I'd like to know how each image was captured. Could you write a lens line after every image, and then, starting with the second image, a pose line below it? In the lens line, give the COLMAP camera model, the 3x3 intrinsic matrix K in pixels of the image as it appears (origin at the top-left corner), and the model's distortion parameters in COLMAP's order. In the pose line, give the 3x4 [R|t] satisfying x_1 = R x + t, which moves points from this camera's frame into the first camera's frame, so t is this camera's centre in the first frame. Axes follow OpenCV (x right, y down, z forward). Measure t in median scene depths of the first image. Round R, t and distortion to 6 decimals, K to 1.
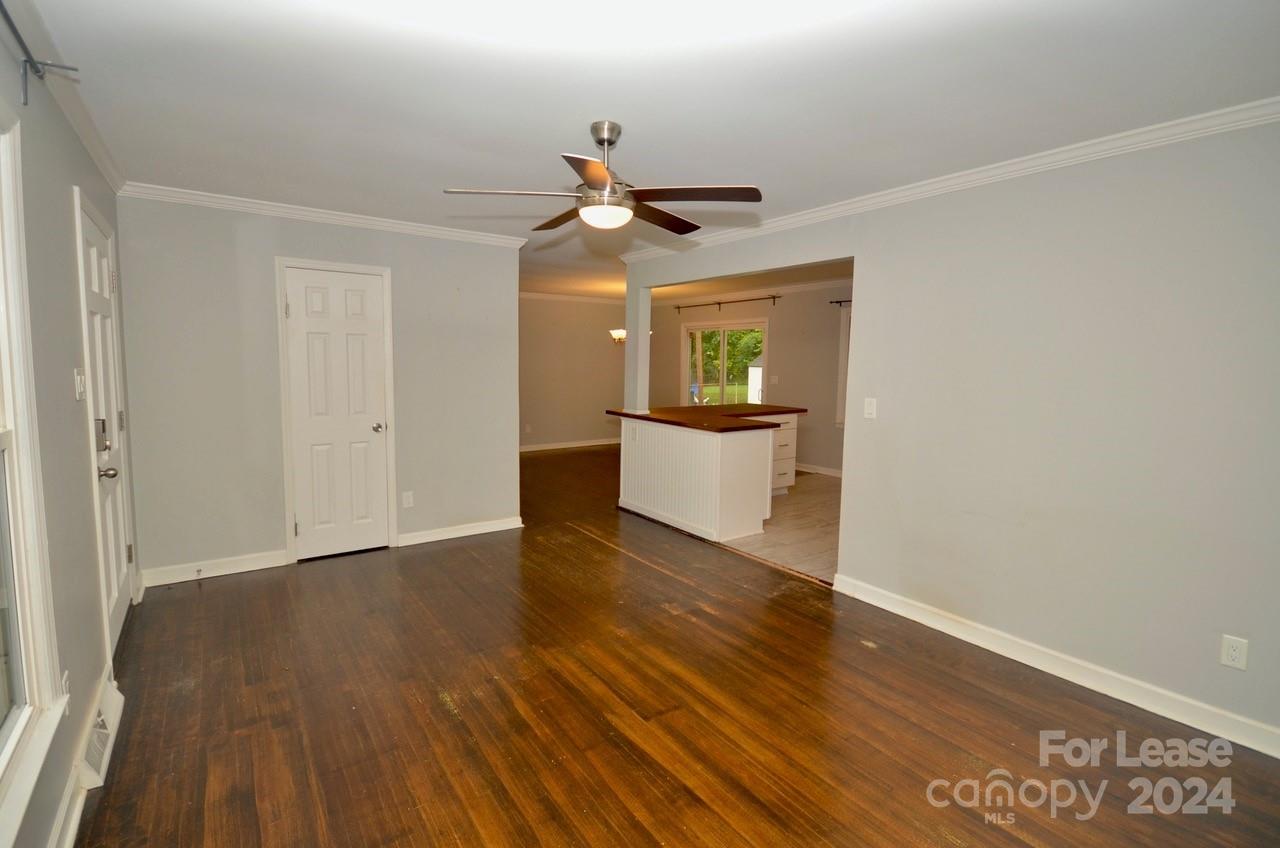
lens RADIAL K [[585.3, 0, 638.8], [0, 585.3, 413.7], [0, 0, 1]] dist [0.000511, -0.001009]
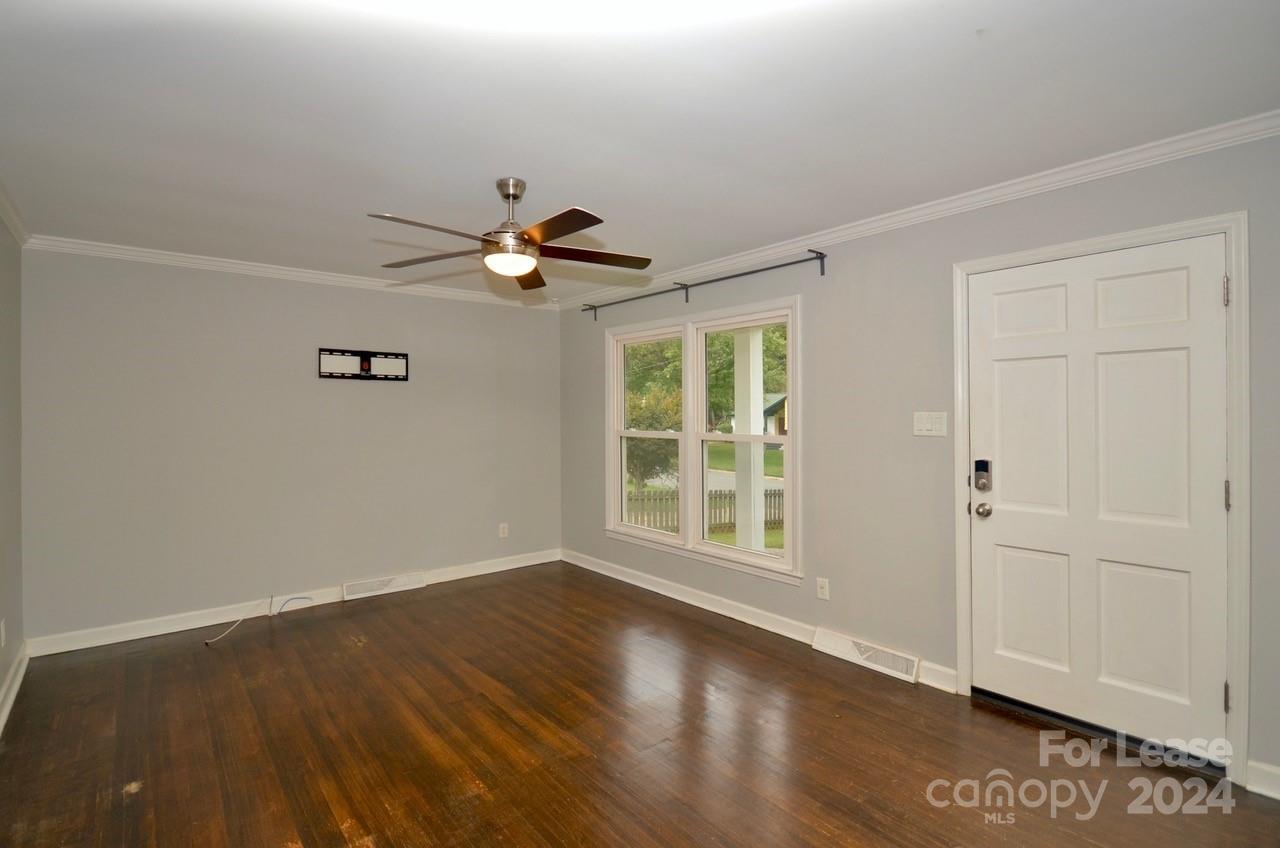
lens RADIAL K [[585.3, 0, 638.8], [0, 585.3, 413.7], [0, 0, 1]] dist [0.000511, -0.001009]
pose [[-0.997026, -0.007259, -0.076720, -0.205634], [-0.014009, 0.996038, 0.087822, -0.166004], [0.075778, 0.088636, -0.993177, 2.079212]]
